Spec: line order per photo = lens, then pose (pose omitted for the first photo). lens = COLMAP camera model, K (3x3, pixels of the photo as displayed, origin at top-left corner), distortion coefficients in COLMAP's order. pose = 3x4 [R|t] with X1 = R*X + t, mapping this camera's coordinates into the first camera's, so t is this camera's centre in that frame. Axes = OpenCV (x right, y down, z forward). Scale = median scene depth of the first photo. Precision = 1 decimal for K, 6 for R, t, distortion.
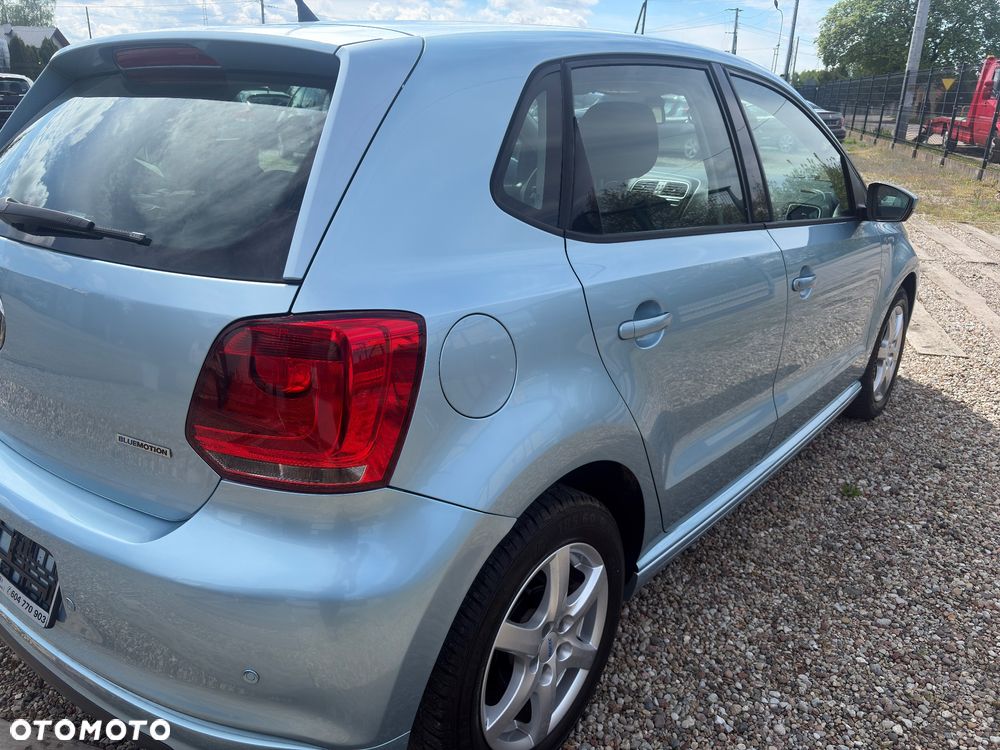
lens RADIAL K [[761.9, 0, 498.3], [0, 761.9, 377.2], [0, 0, 1]] dist [0.039943, -0.043859]
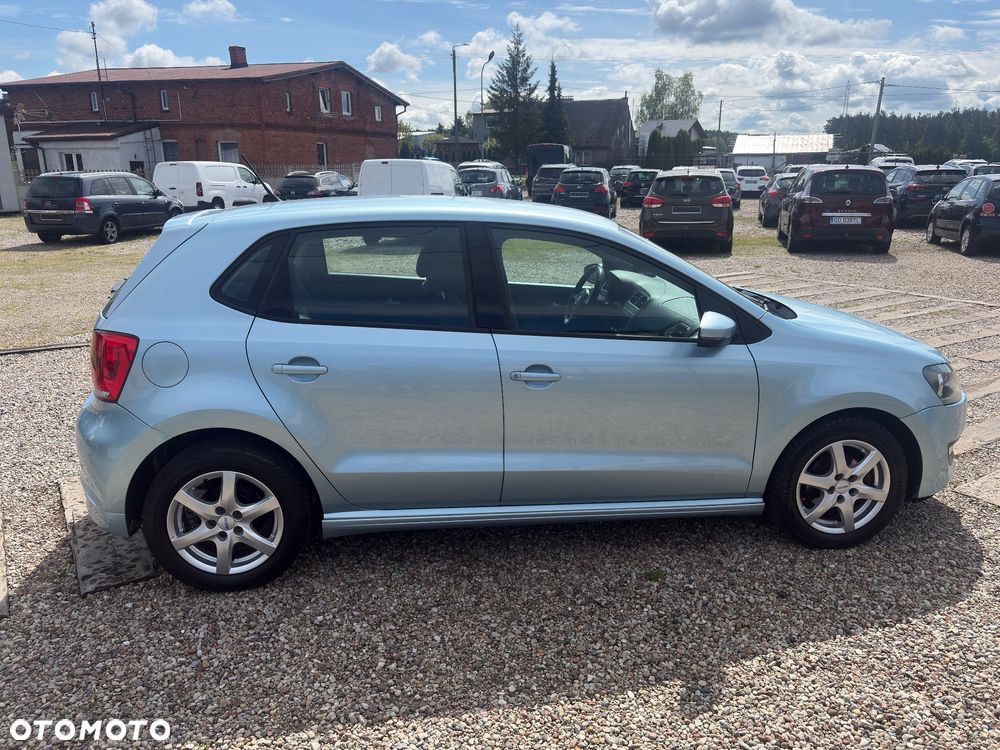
lens RADIAL K [[761.9, 0, 506.3], [0, 761.9, 376.3], [0, 0, 1]] dist [0.039943, -0.043859]
pose [[0.733775, 0.157468, -0.660892, 1.573462], [-0.216024, 0.976361, -0.007214, -0.130864], [0.644133, 0.148062, 0.750446, -0.045957]]
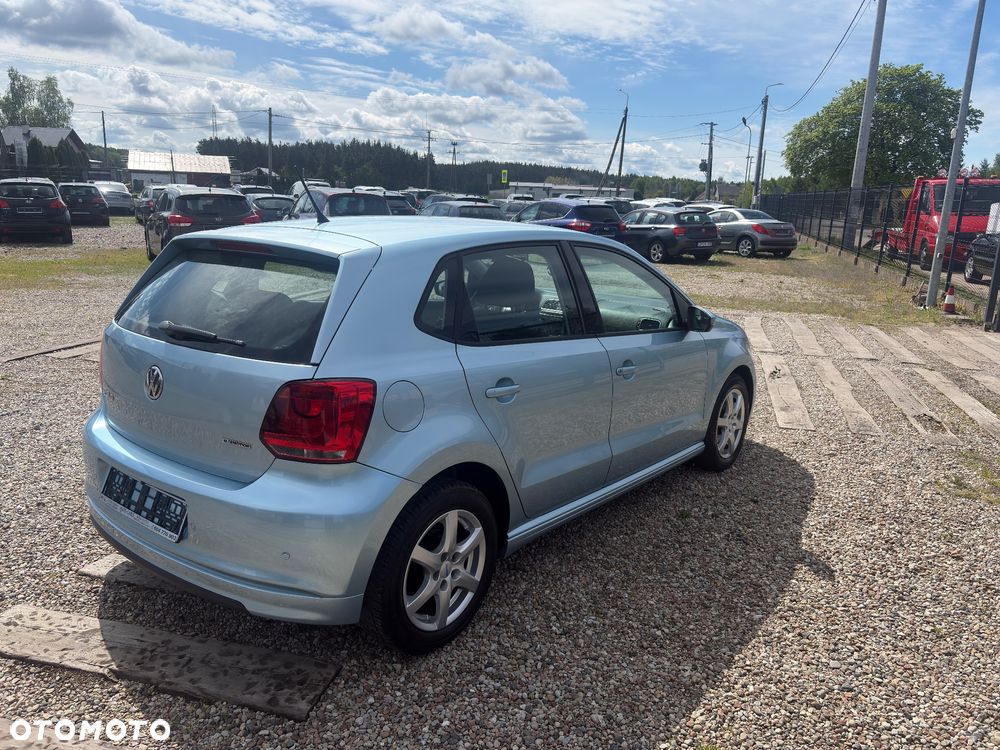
lens RADIAL K [[761.9, 0, 503.0], [0, 761.9, 370.0], [0, 0, 1]] dist [0.039943, -0.043859]
pose [[0.999802, 0.010428, 0.016937, 0.142641], [-0.008215, 0.992017, -0.125838, 0.098875], [-0.018114, 0.125674, 0.991906, -0.721065]]
